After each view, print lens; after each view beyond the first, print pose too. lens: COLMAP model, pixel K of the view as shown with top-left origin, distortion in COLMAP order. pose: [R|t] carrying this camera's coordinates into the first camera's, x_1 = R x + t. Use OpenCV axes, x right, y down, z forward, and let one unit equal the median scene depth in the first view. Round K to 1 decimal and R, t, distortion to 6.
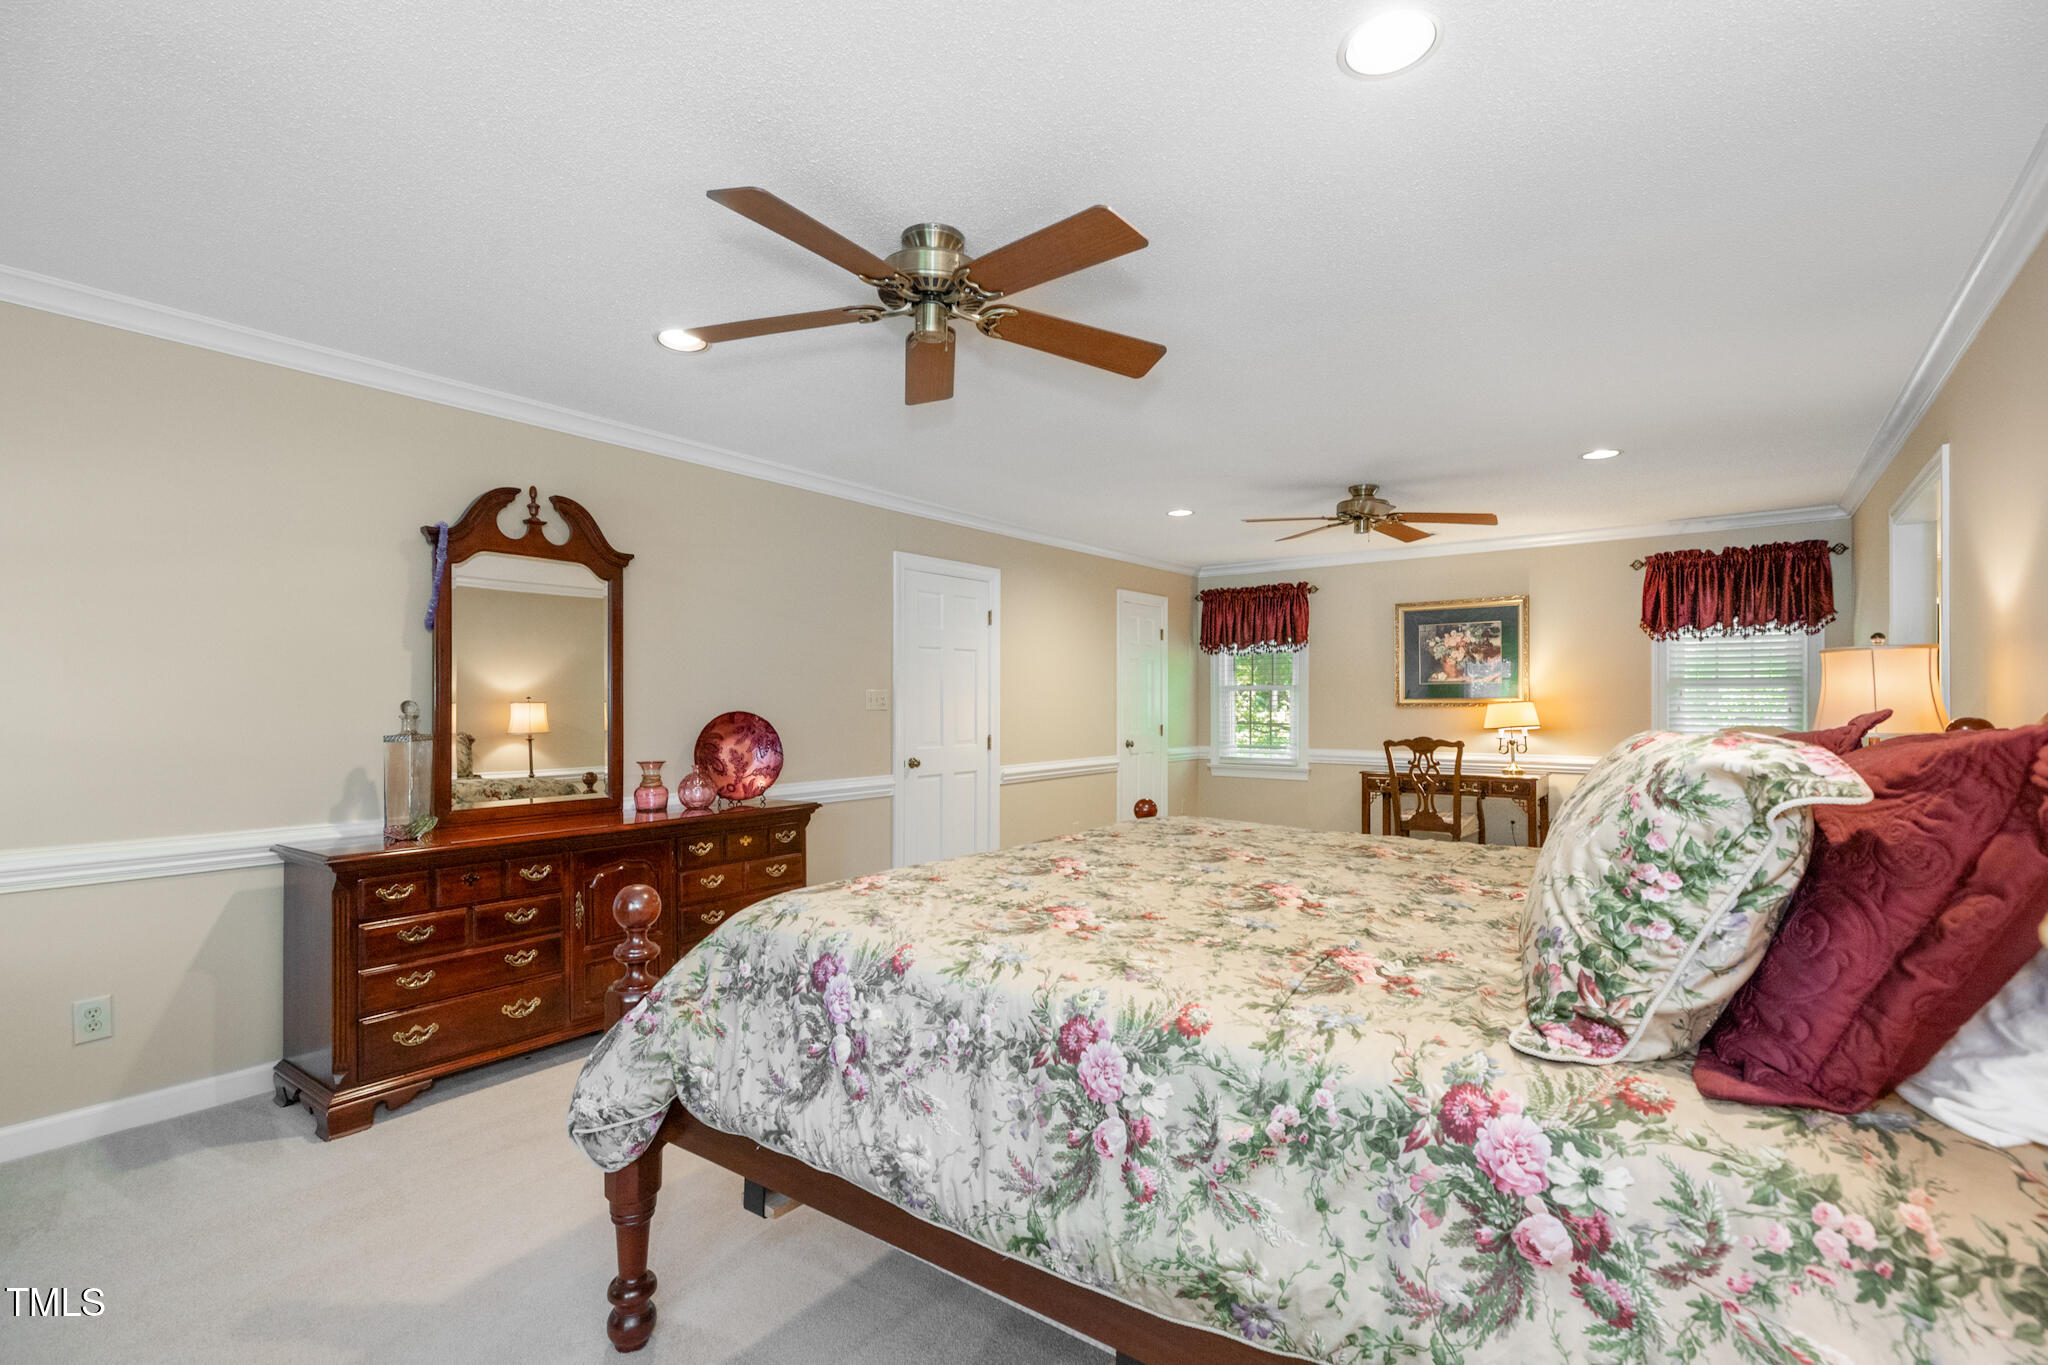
lens RADIAL K [[926.6, 0, 1019.3], [0, 926.6, 685.8], [0, 0, 1]] dist [0.001251, -0.000018]
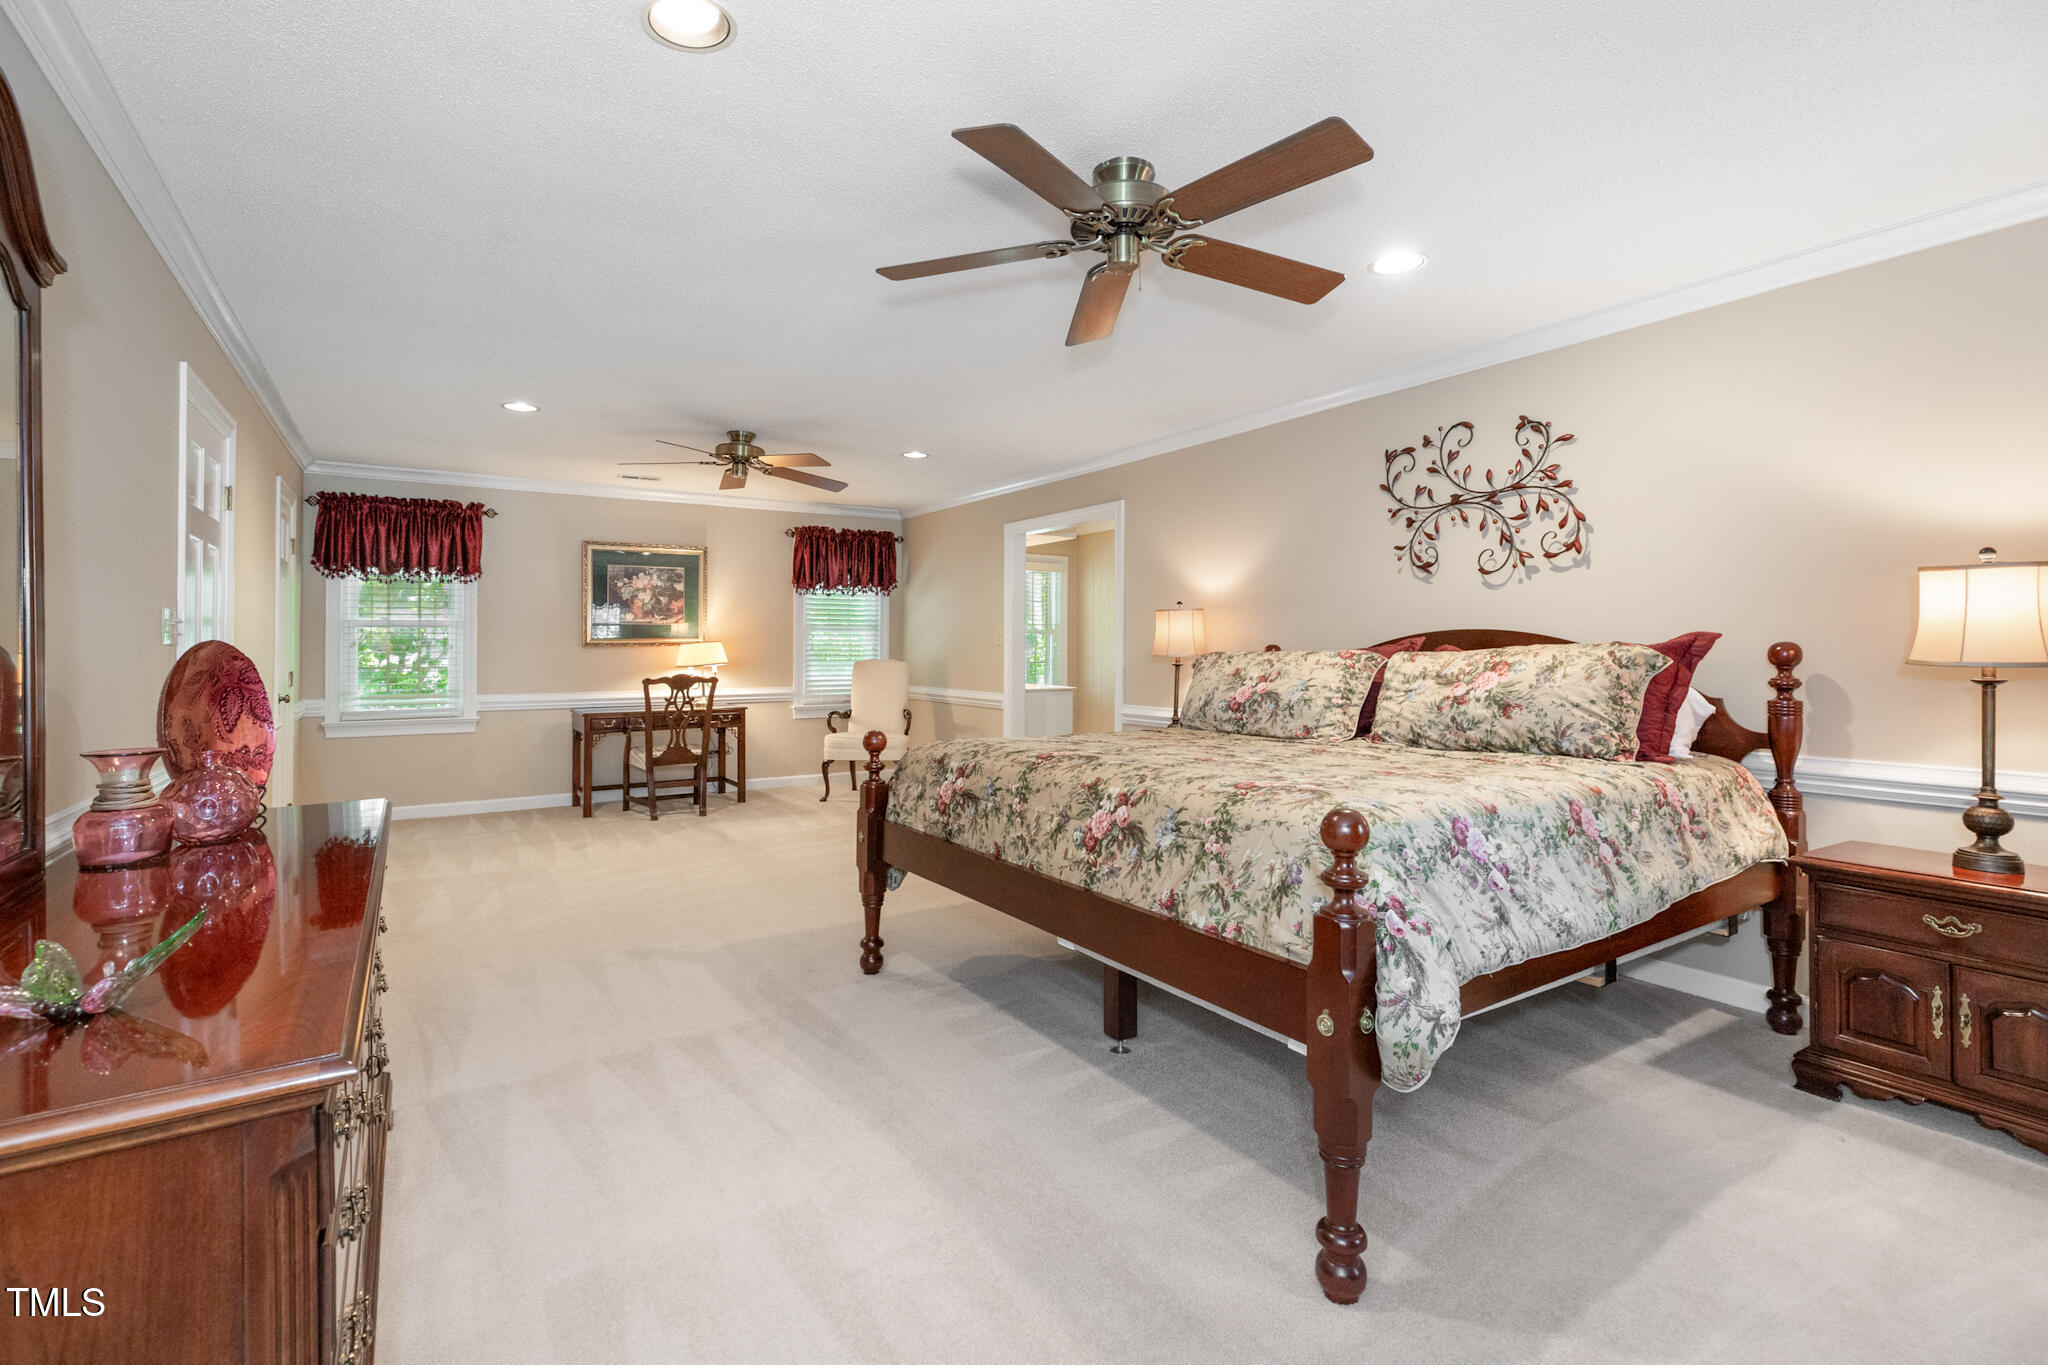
lens RADIAL K [[925.5, 0, 1013.0], [0, 925.5, 640.1], [0, 0, 1]] dist [0.000932, -0.000137]
pose [[0.361380, 0.009525, 0.932370, -0.408014], [-0.016891, 0.999851, -0.003667, 0.014361], [-0.932265, -0.014424, 0.361487, 0.279262]]
